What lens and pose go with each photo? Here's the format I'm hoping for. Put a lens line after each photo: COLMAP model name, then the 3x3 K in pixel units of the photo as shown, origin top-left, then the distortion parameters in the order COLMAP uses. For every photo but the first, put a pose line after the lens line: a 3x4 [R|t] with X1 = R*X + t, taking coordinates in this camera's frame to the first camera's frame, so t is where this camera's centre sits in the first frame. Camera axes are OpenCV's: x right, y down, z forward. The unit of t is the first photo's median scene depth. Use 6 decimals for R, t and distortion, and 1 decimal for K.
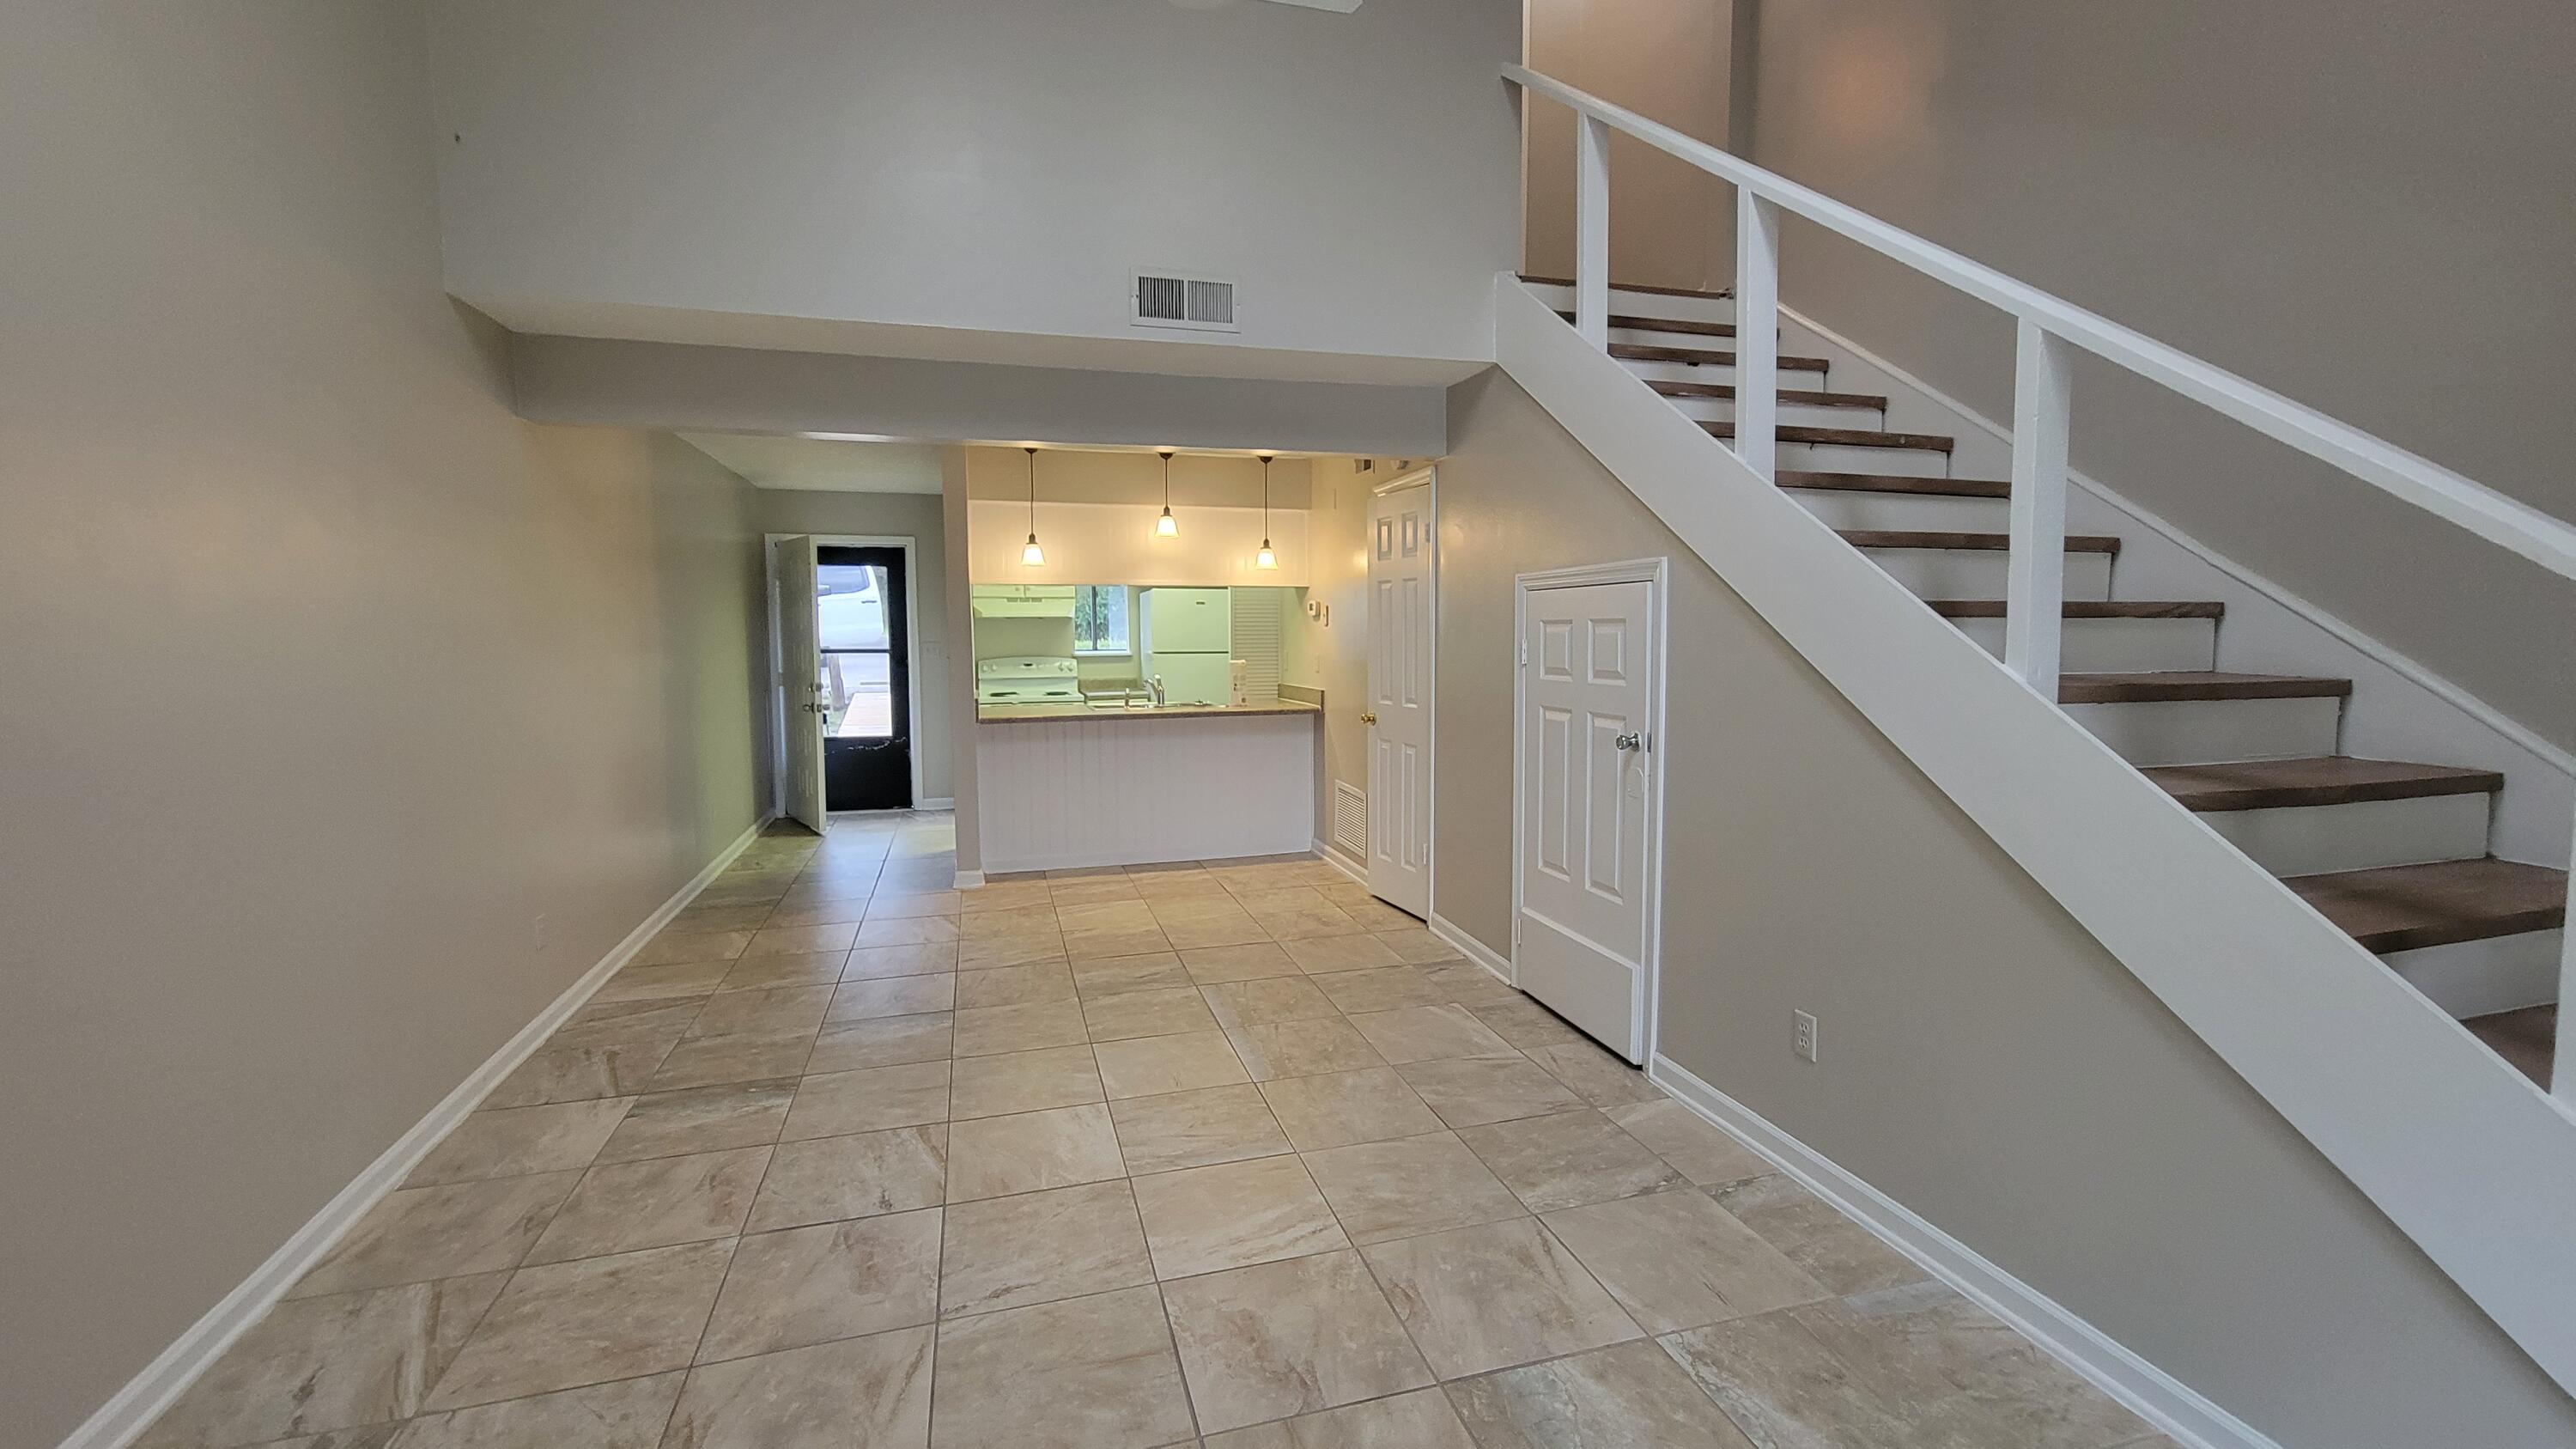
lens RADIAL K [[1050.6, 0, 1279.3], [0, 1050.6, 719.1], [0, 0, 1]] dist [0.001230, -0.000625]
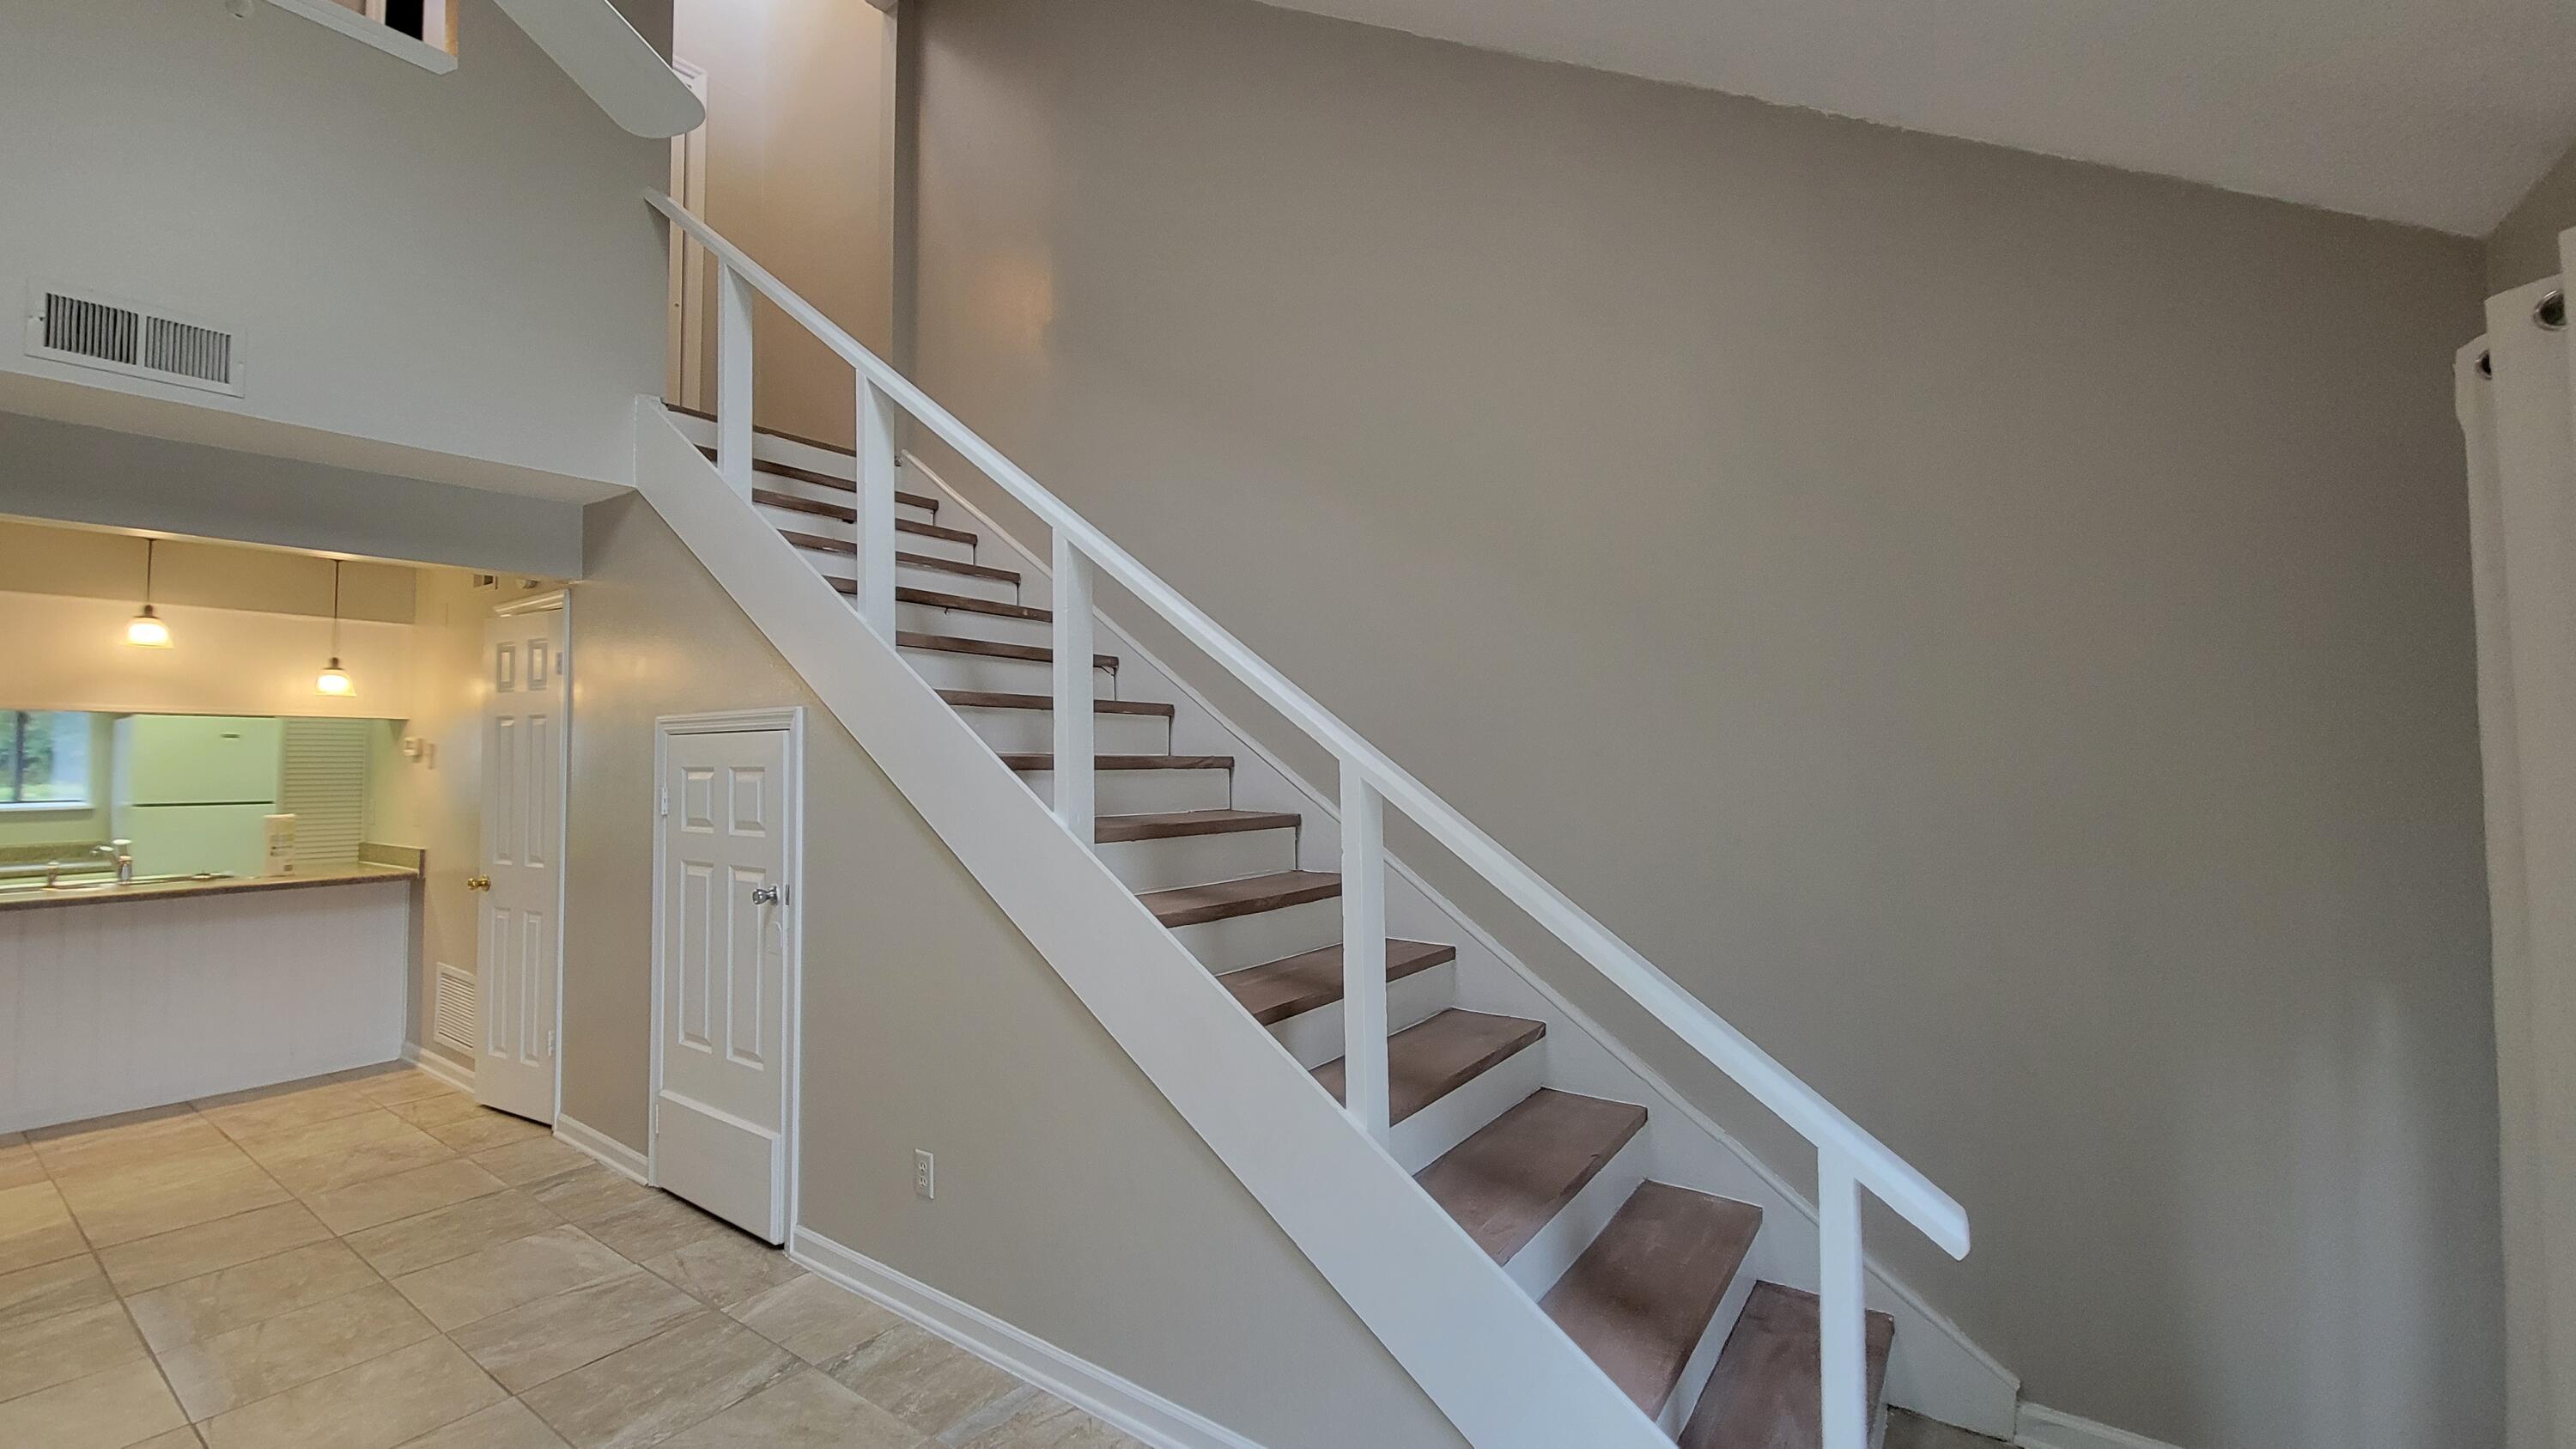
lens RADIAL K [[1050.6, 0, 1273.7], [0, 1050.6, 722.2], [0, 0, 1]] dist [0.001230, -0.000625]
pose [[0.783798, 0.025849, 0.620478, 0.096504], [0.052120, 0.992870, -0.107202, -0.008179], [-0.618825, 0.116364, 0.776862, -0.052080]]
